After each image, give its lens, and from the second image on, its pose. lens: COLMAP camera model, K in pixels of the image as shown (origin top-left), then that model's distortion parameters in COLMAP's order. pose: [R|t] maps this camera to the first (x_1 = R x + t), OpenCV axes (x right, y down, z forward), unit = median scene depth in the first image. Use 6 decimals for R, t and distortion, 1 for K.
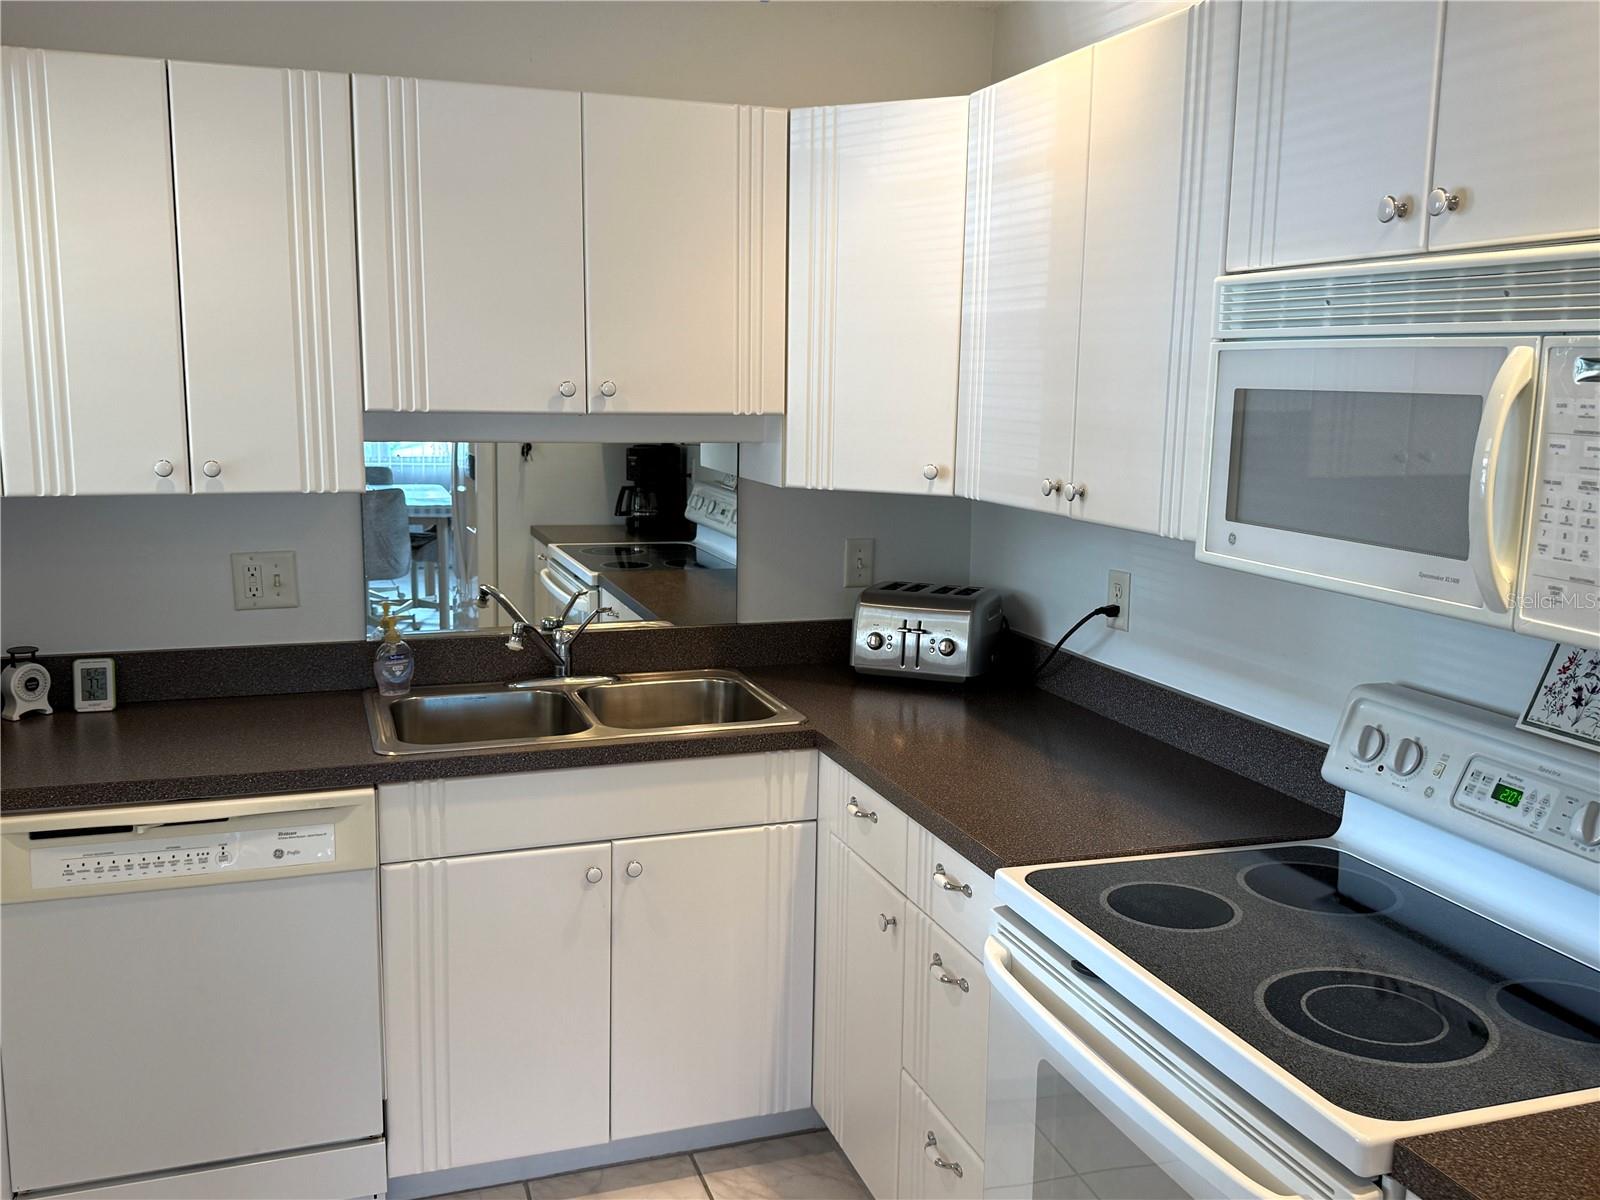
lens RADIAL K [[1396.1, 0, 803.1], [0, 1396.1, 605.4], [0, 0, 1]] dist [0.160619, -0.344124]
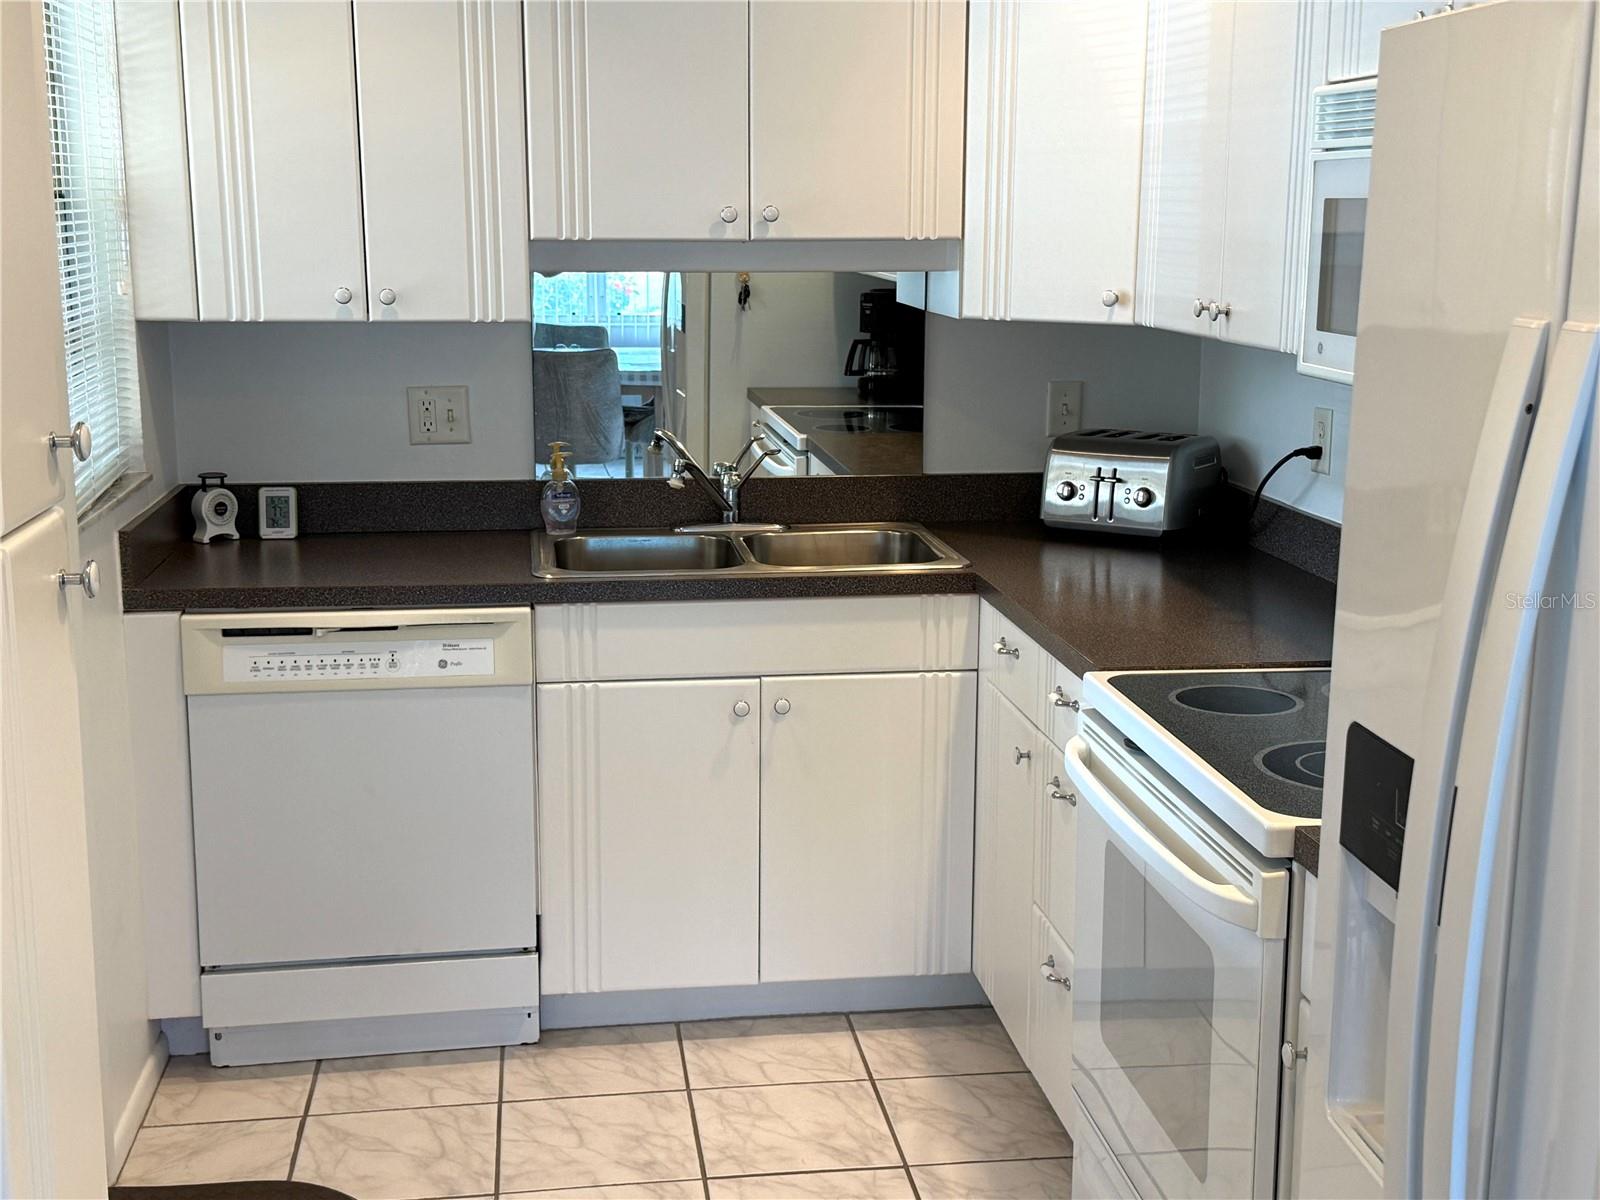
lens RADIAL K [[1978.8, 0, 799.5], [0, 1978.8, 605.1], [0, 0, 1]] dist [0.131825, -0.089023]
pose [[0.979808, 0.026950, -0.198117, 0.156459], [-0.020465, 0.999188, 0.034708, 0.065557], [0.198891, -0.029953, 0.979564, -0.336280]]
